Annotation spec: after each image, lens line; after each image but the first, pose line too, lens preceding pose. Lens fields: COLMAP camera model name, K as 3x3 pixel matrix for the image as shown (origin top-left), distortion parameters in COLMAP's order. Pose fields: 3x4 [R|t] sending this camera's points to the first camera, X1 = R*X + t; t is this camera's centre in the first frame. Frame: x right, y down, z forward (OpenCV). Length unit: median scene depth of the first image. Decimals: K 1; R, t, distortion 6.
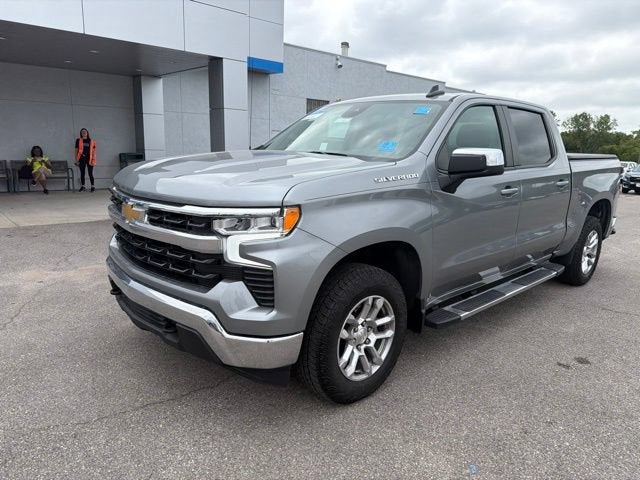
lens RADIAL K [[455.5, 0, 315.2], [0, 455.5, 245.0], [0, 0, 1]] dist [0.036286, -0.044814]
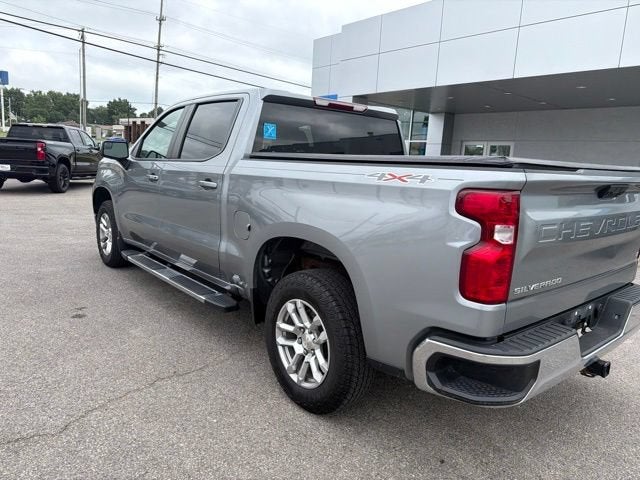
lens RADIAL K [[455.5, 0, 325.4], [0, 455.5, 239.2], [0, 0, 1]] dist [0.036286, -0.044814]
pose [[-0.044465, 0.133913, -0.989995, 1.439150], [-0.268523, 0.952904, 0.140956, -0.226081], [0.962247, 0.272104, -0.006413, 1.334833]]
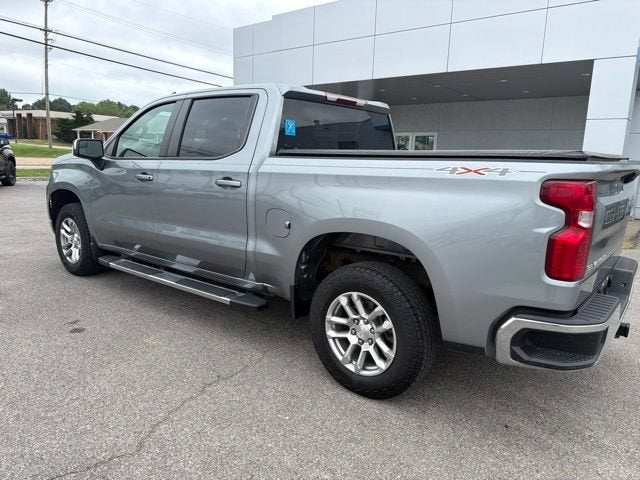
lens RADIAL K [[455.5, 0, 326.4], [0, 455.5, 242.1], [0, 0, 1]] dist [0.036286, -0.044814]
pose [[0.149304, 0.156272, -0.976364, 1.446718], [-0.237326, 0.964232, 0.118039, -0.181553], [0.959888, 0.214093, 0.181051, 1.134519]]
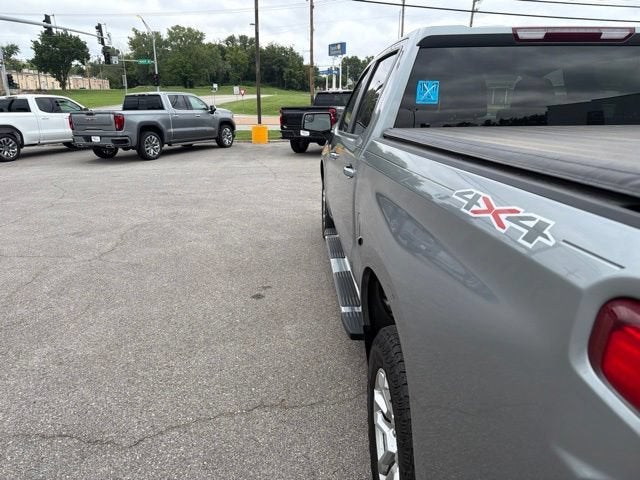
lens RADIAL K [[455.5, 0, 324.2], [0, 455.5, 237.6], [0, 0, 1]] dist [0.036286, -0.044814]
pose [[-0.640211, 0.185998, -0.745342, 1.117602], [-0.180120, 0.906853, 0.381017, -0.298608], [0.746784, 0.378183, -0.547075, 1.454986]]
